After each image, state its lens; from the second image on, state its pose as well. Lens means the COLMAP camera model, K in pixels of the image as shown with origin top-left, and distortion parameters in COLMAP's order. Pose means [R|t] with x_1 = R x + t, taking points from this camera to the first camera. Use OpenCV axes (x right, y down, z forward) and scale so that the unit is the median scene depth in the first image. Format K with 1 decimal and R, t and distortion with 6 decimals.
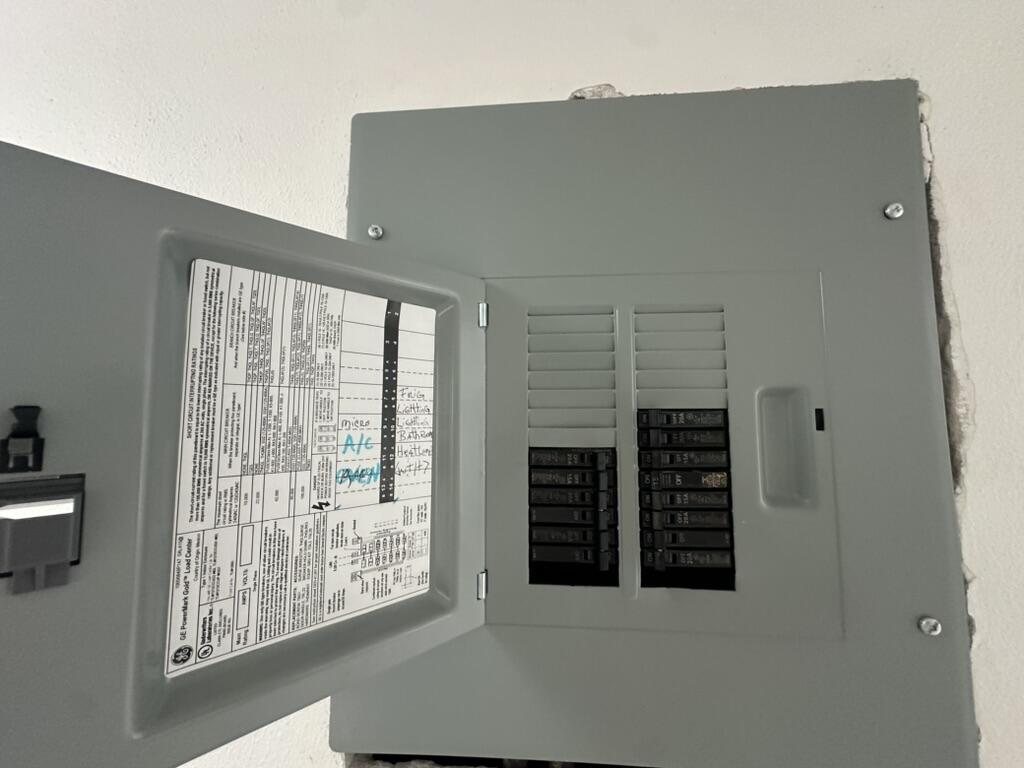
lens RADIAL K [[411.3, 0, 511.0], [0, 411.3, 382.7], [0, 0, 1]] dist [-0.002563, 0.000288]
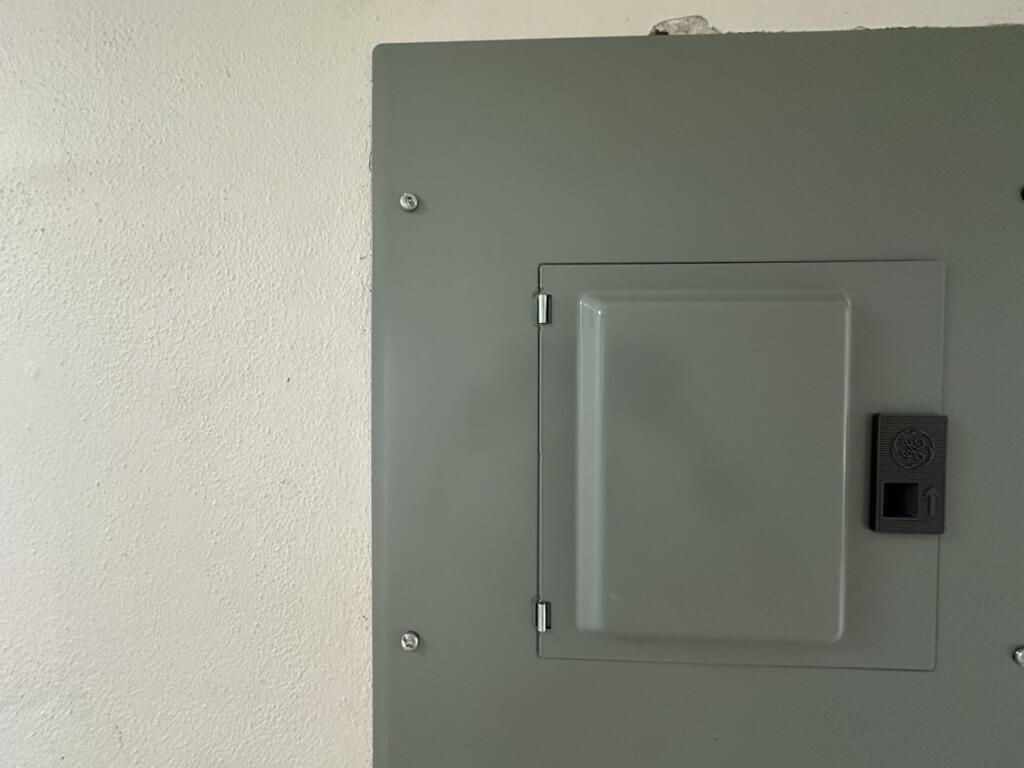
lens RADIAL K [[411.3, 0, 513.3], [0, 411.3, 385.2], [0, 0, 1]] dist [-0.002563, 0.000288]
pose [[0.999156, 0.003657, 0.040924, -0.154800], [-0.007787, 0.994832, 0.101235, -0.091247], [-0.040342, -0.101468, 0.994020, 0.149942]]
